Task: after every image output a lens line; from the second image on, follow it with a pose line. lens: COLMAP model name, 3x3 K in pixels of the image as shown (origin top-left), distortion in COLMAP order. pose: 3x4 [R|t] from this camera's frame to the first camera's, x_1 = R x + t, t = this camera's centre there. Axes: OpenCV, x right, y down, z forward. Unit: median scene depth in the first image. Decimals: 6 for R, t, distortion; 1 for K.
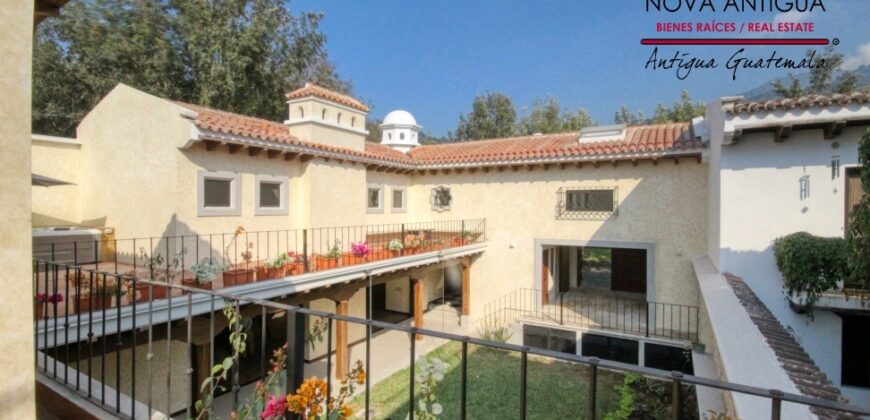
lens RADIAL K [[401.6, 0, 441.0], [0, 401.6, 210.0], [0, 0, 1]] dist [0.001442, -0.006616]
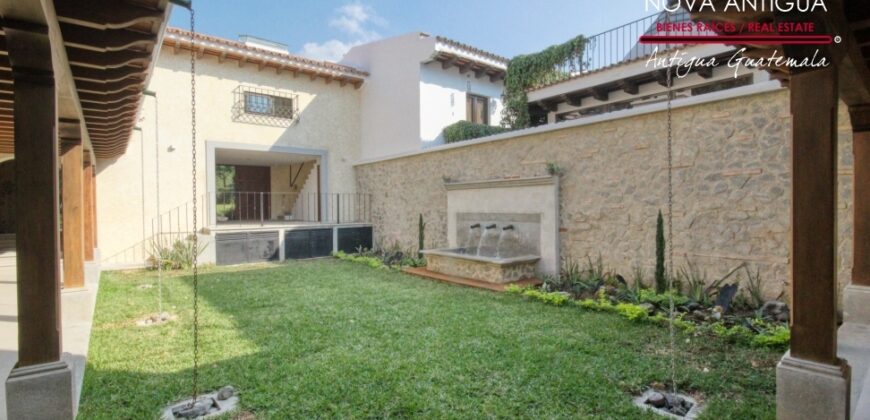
lens RADIAL K [[401.6, 0, 445.6], [0, 401.6, 207.6], [0, 0, 1]] dist [0.001442, -0.006616]
pose [[0.349011, -0.014143, 0.937012, -0.426001], [0.011334, 0.999877, 0.010870, 0.231062], [-0.937050, 0.006826, 0.349128, 0.264962]]
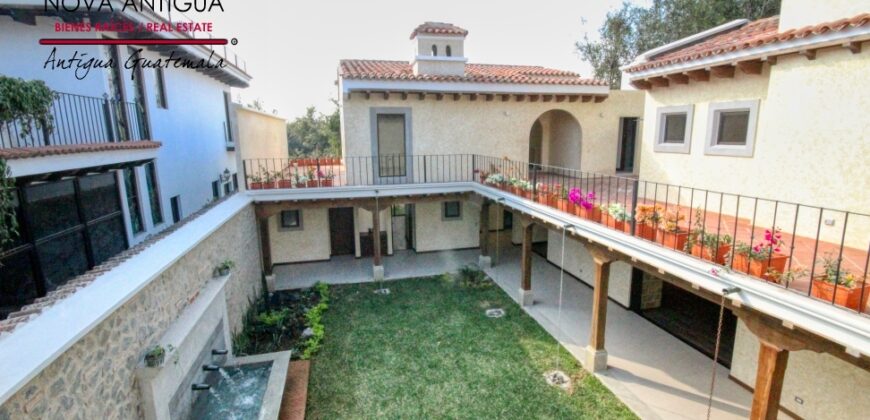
lens RADIAL K [[401.6, 0, 442.2], [0, 401.6, 209.2], [0, 0, 1]] dist [0.001442, -0.006616]
pose [[-0.710536, 0.123696, -0.692703, 0.409439], [-0.000546, 0.984331, 0.176332, -0.017667], [0.703661, 0.125669, -0.699335, 0.989034]]
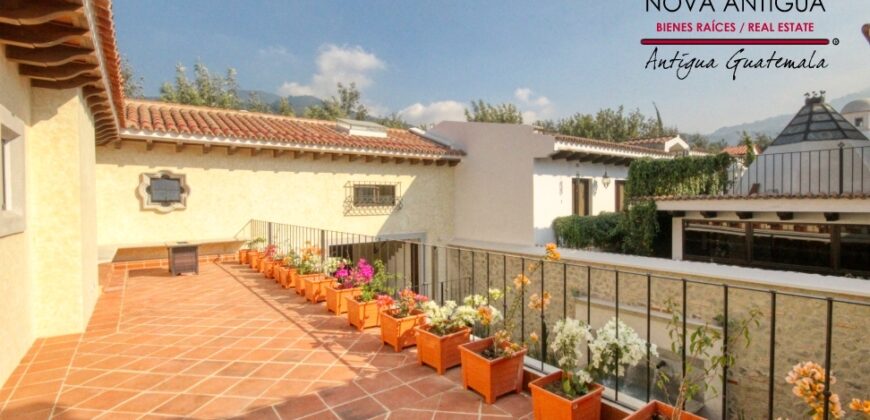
lens RADIAL K [[401.6, 0, 441.9], [0, 401.6, 210.6], [0, 0, 1]] dist [0.001442, -0.006616]
pose [[0.399689, -0.028460, 0.916209, -0.498035], [0.014572, 0.999589, 0.024693, -0.008306], [-0.916535, 0.003482, 0.399940, 0.474304]]
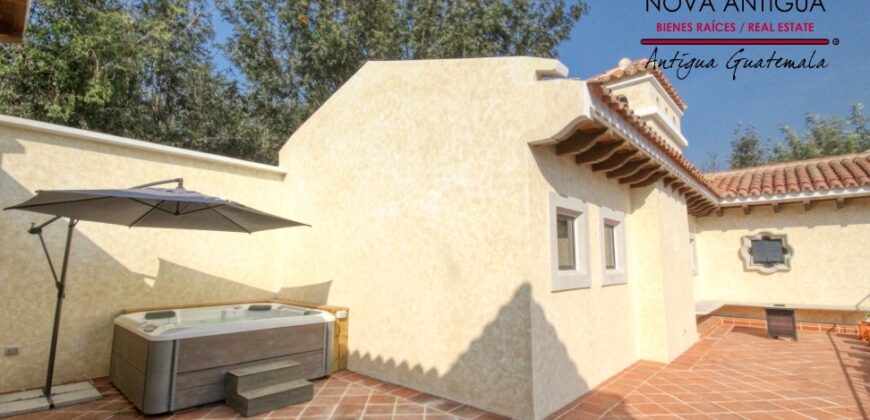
lens RADIAL K [[401.6, 0, 452.6], [0, 401.6, 210.9], [0, 0, 1]] dist [0.001442, -0.006616]
pose [[0.981411, -0.030912, -0.189413, -0.454554], [0.004791, 0.990582, -0.136839, -0.010208], [0.191859, 0.133388, 0.972316, 0.376703]]
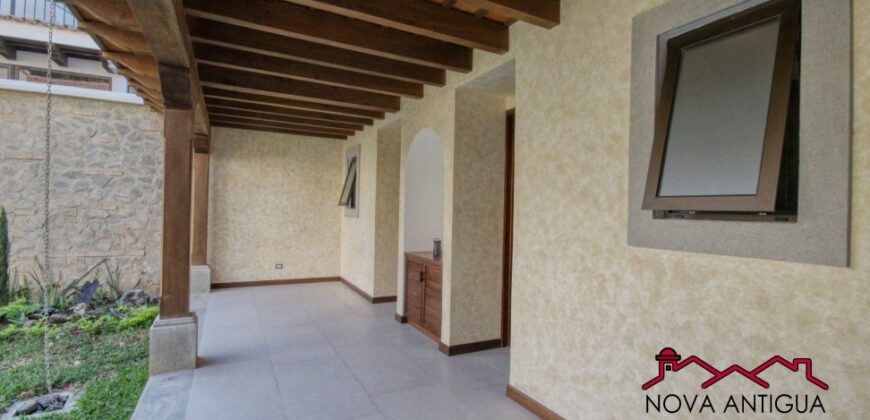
lens RADIAL K [[401.6, 0, 439.6], [0, 401.6, 212.5], [0, 0, 1]] dist [0.001442, -0.006616]
pose [[-0.846396, -0.030217, 0.531695, -0.472213], [-0.029585, 0.999515, 0.009708, 0.230399], [-0.531731, -0.007513, -0.846880, 0.298516]]
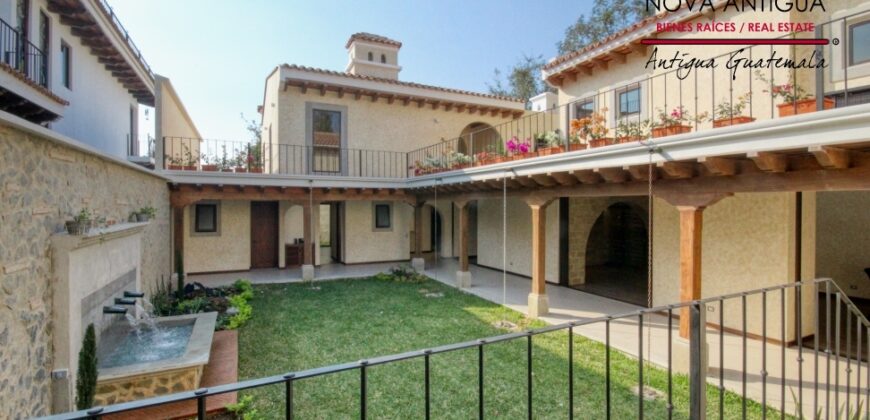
lens RADIAL K [[401.6, 0, 442.2], [0, 401.6, 207.7], [0, 0, 1]] dist [0.001442, -0.006616]
pose [[-0.548255, -0.007321, -0.836279, 0.465768], [-0.009637, 0.999951, -0.002436, 0.168392], [0.836256, 0.006724, -0.548298, 0.974627]]
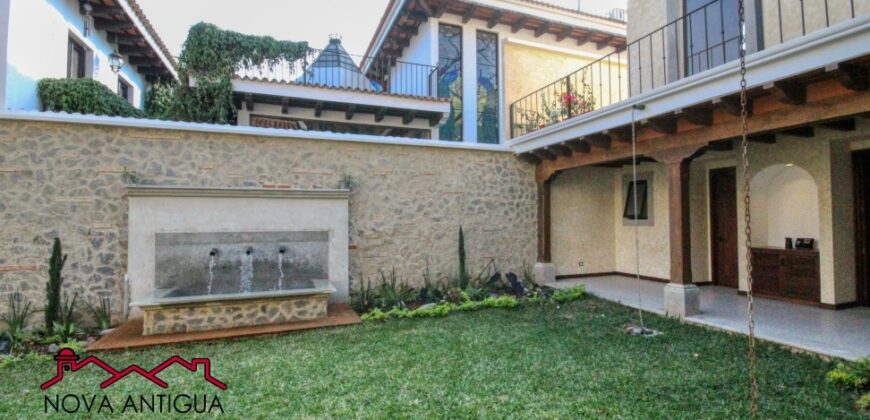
lens RADIAL K [[401.6, 0, 443.4], [0, 401.6, 209.8], [0, 0, 1]] dist [0.001442, -0.006616]
pose [[-0.784957, 0.015555, 0.619355, -0.248278], [0.001439, 0.999728, -0.023285, 0.233131], [-0.619549, -0.017387, -0.784766, 0.702177]]
